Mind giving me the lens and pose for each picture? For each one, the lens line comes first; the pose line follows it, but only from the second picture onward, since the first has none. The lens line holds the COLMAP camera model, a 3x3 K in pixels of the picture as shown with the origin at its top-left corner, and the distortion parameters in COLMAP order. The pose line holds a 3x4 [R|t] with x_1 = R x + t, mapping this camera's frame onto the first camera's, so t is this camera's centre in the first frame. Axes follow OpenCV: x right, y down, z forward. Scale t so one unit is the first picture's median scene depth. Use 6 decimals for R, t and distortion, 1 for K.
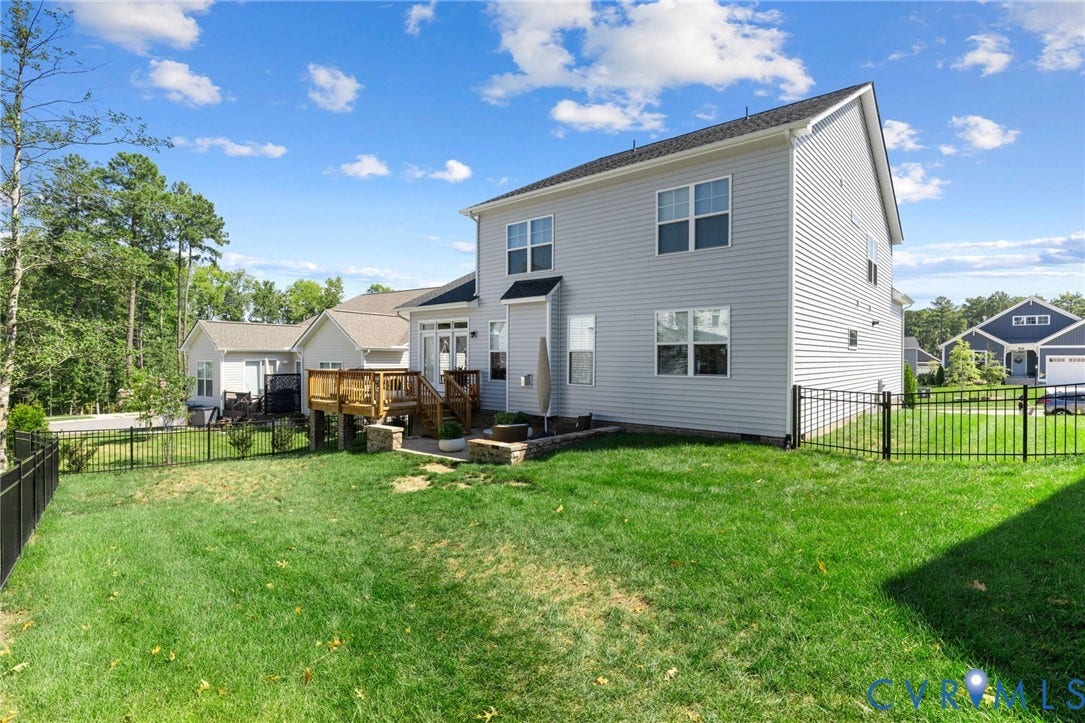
lens RADIAL K [[539.7, 0, 542.5], [0, 539.7, 361.5], [0, 0, 1]] dist [-0.001634, -0.000476]
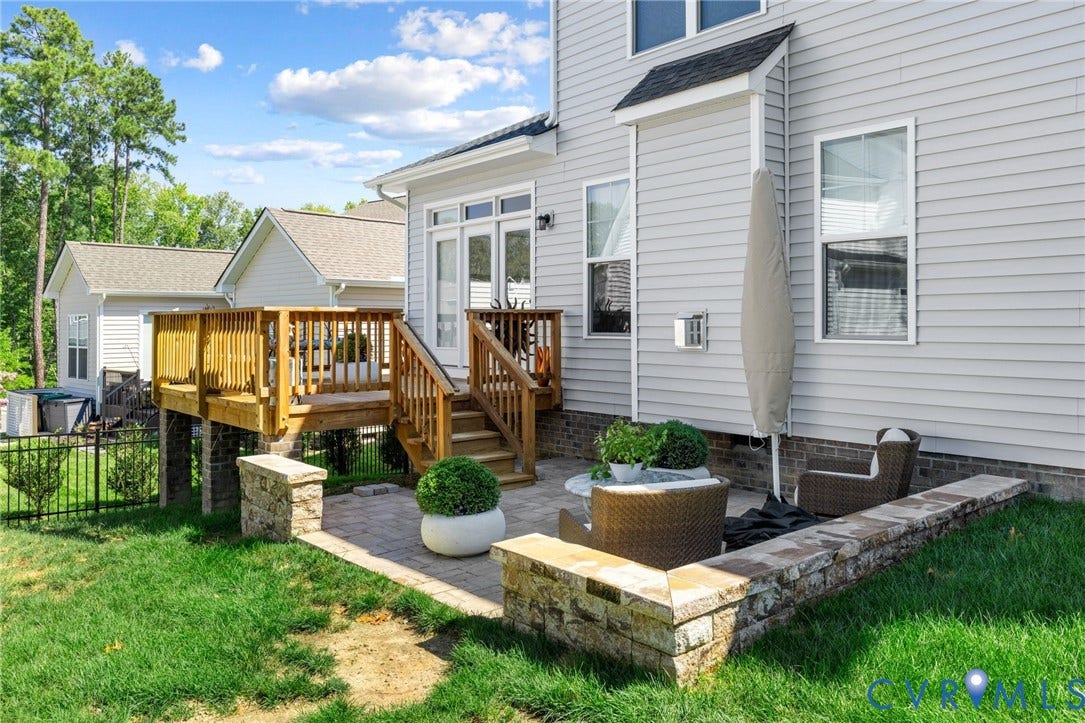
lens RADIAL K [[807.8, 0, 544.3], [0, 807.8, 328.0], [0, 0, 1]] dist [-0.001107, 0.000059]
pose [[0.987475, -0.008419, -0.157549, -0.038239], [0.008195, 0.999964, -0.002075, 0.031542], [0.157561, 0.000758, 0.987509, 0.443258]]
